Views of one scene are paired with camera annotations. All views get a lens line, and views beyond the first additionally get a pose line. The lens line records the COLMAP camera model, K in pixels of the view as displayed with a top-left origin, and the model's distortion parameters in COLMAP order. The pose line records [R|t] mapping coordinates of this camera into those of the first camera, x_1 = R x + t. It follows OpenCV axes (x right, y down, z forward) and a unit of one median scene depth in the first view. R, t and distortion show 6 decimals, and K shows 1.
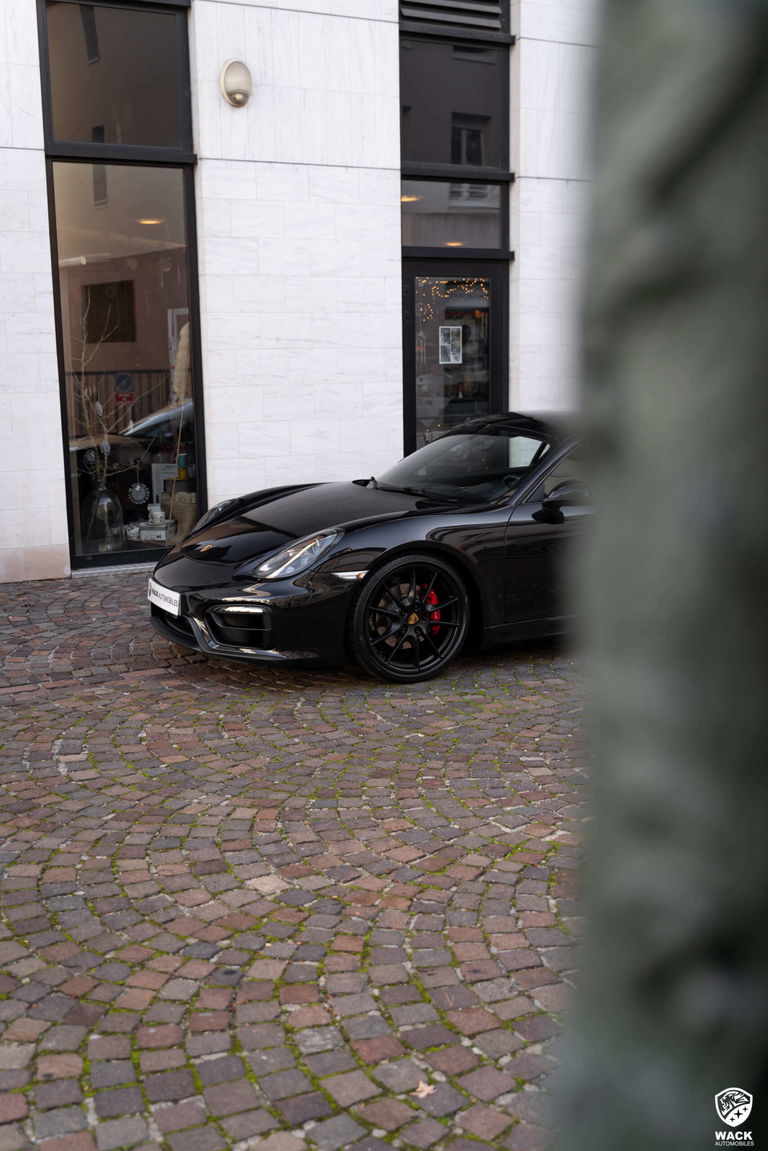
lens RADIAL K [[1226.7, 0, 384.0], [0, 1226.7, 575.5], [0, 0, 1]] dist [-0.002254, -0.009248]
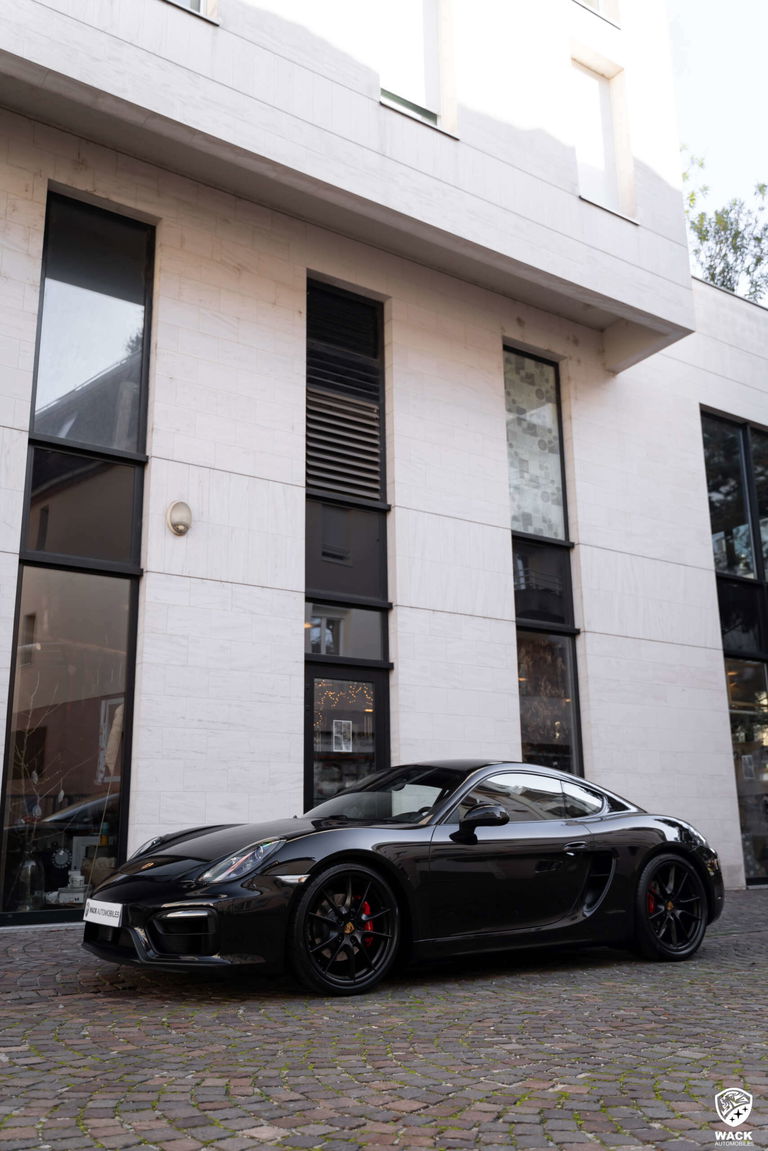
lens RADIAL K [[996.5, 0, 351.5], [0, 996.5, 573.7], [0, 0, 1]] dist [0.000437, -0.000520]
pose [[0.993711, 0.035229, 0.106287, -0.073849], [0.011971, 0.910353, -0.413659, 0.110340], [-0.111332, 0.412330, 0.904206, 0.109619]]
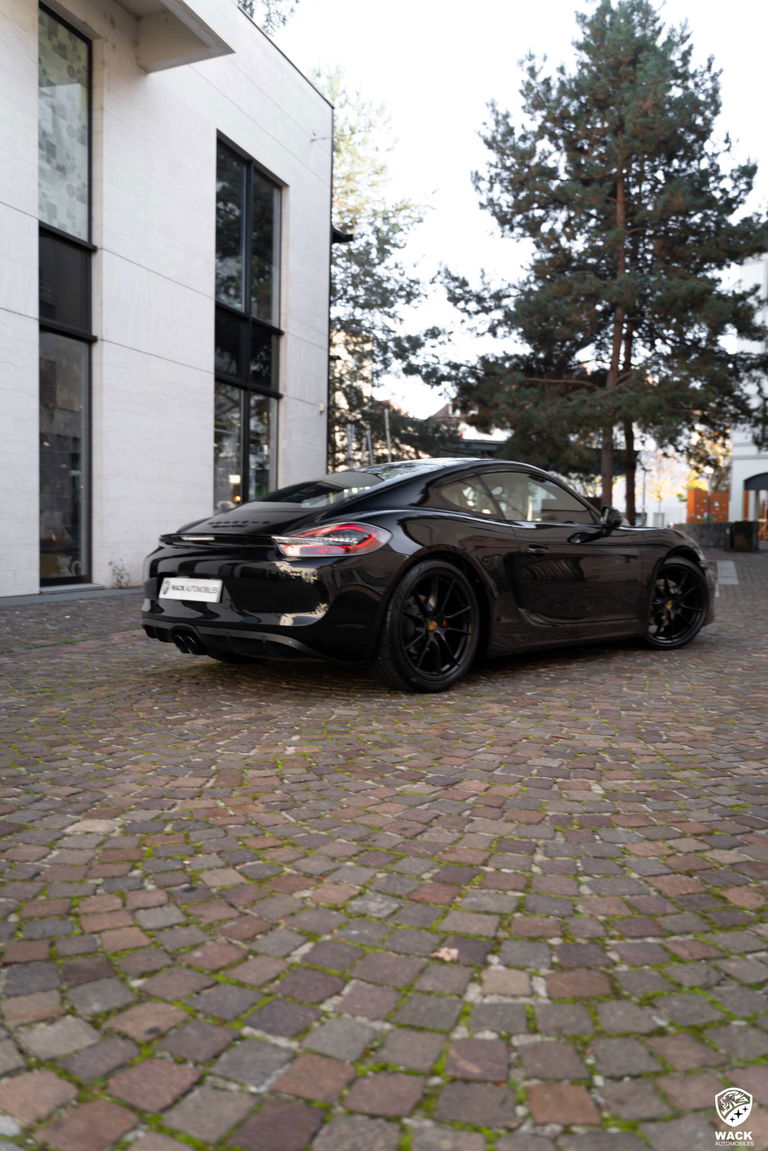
lens RADIAL K [[917.0, 0, 384.0], [0, 917.0, 575.5], [0, 0, 1]] dist [0.000437, -0.007002]
pose [[0.736745, -0.009239, 0.676108, -0.231267], [0.093248, 0.991741, -0.088058, 0.090745], [-0.669710, 0.127922, 0.731522, 0.215409]]
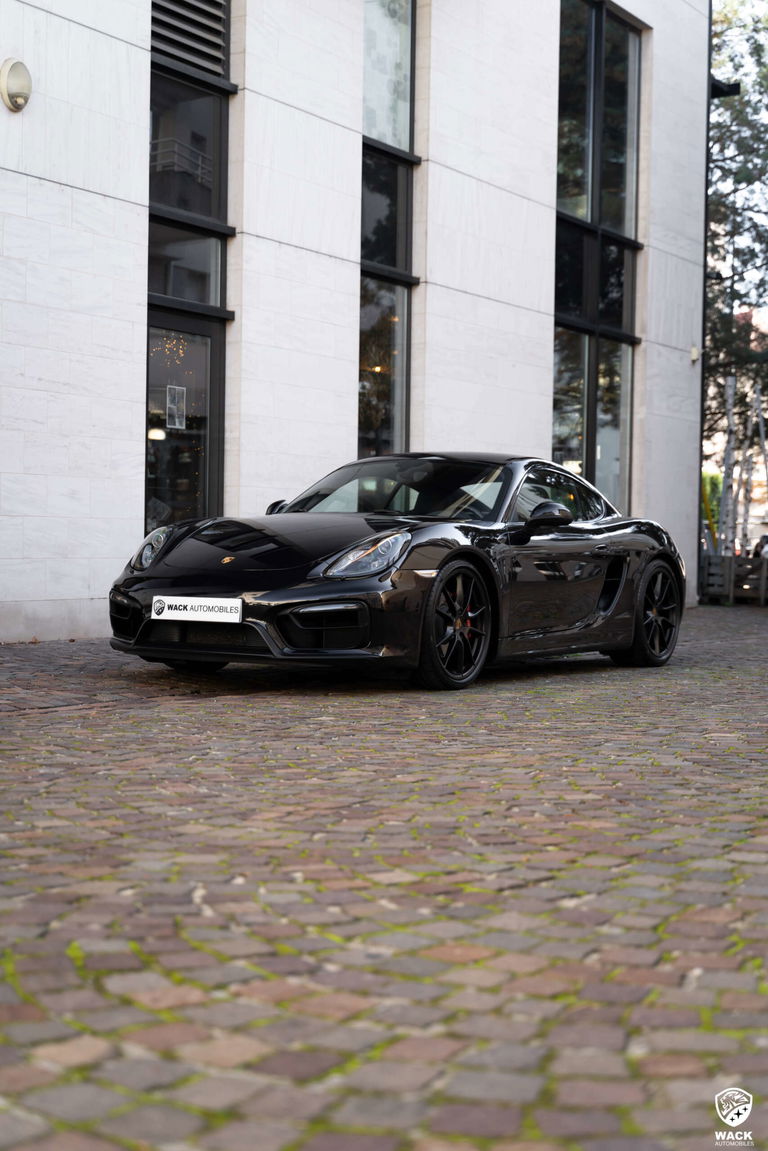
lens RADIAL K [[1719.0, 0, 385.2], [0, 1719.0, 601.8], [0, 0, 1]] dist [-0.031091, -0.026905]
pose [[0.854786, 0.009781, 0.518888, -0.749675], [0.065115, 0.989900, -0.125925, 0.188698], [-0.514880, 0.141427, 0.845516, -0.159745]]
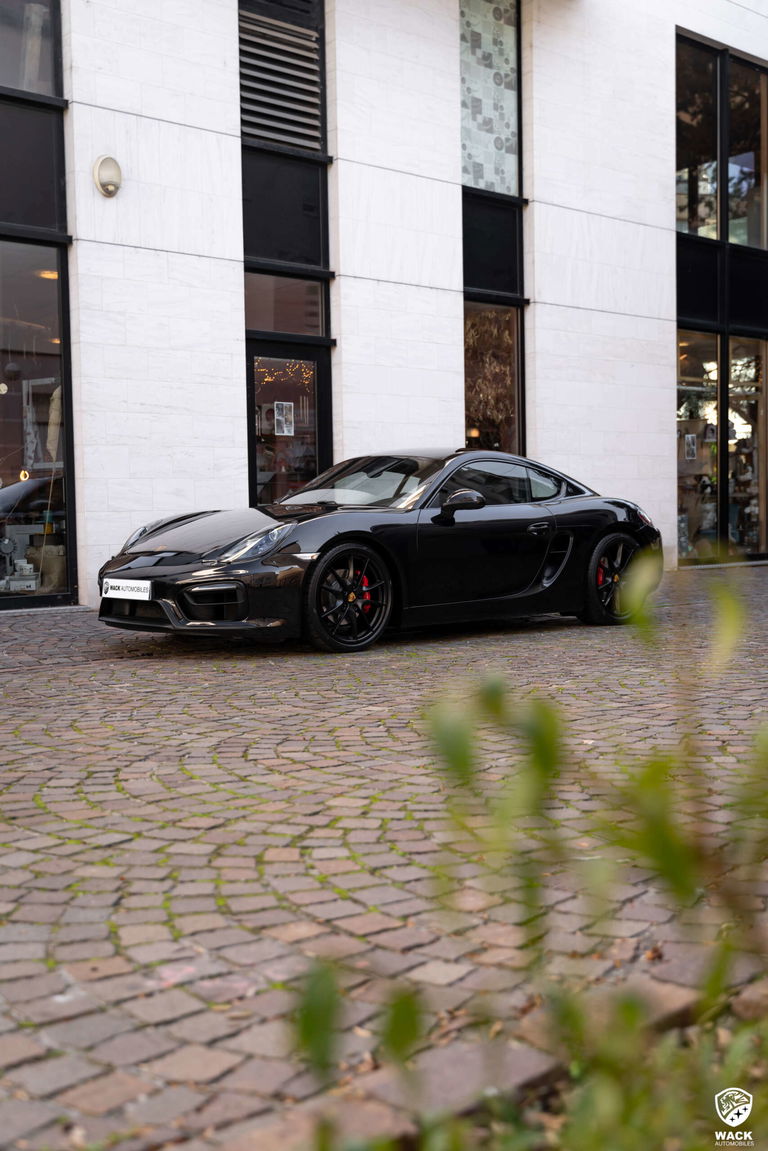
lens RADIAL K [[1298.1, 0, 384.0], [0, 1298.1, 575.5], [0, 0, 1]] dist [0.002924, -0.008660]
pose [[0.966886, -0.015124, 0.254761, -0.264155], [0.048355, 0.991017, -0.124690, 0.171570], [-0.250586, 0.132880, 0.958931, -0.217603]]
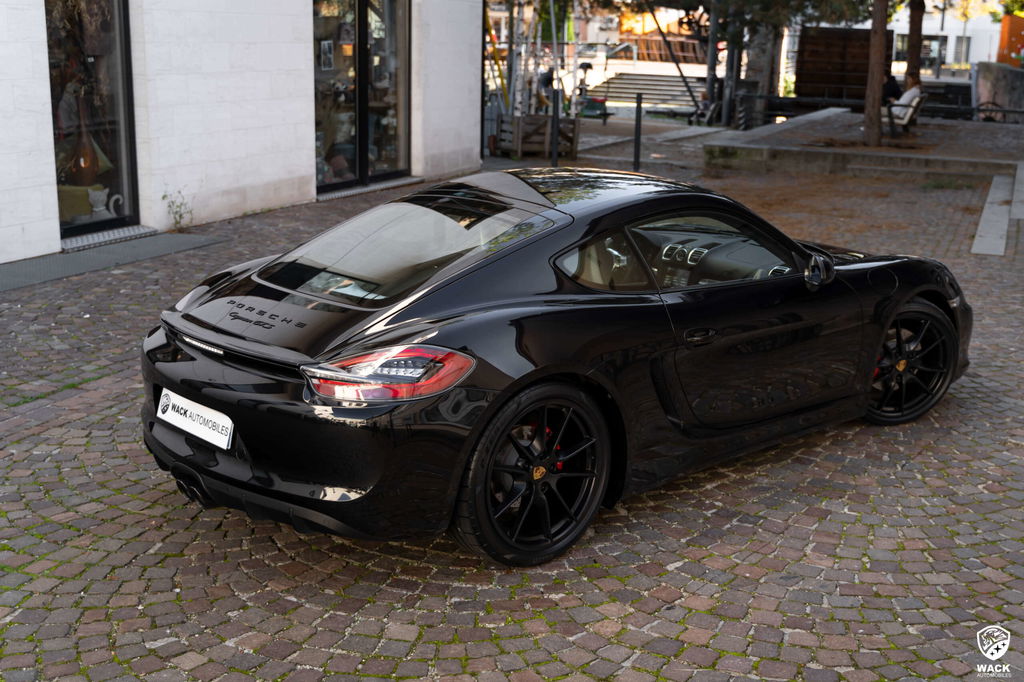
lens RADIAL K [[1216.1, 0, 603.9], [0, 1216.1, 338.0], [0, 0, 1]] dist [-0.001465, -0.027376]
pose [[0.730496, -0.125008, 0.671378, -0.132136], [0.073828, 0.991798, 0.104339, -0.079901], [-0.678915, -0.026653, 0.733733, 0.201217]]
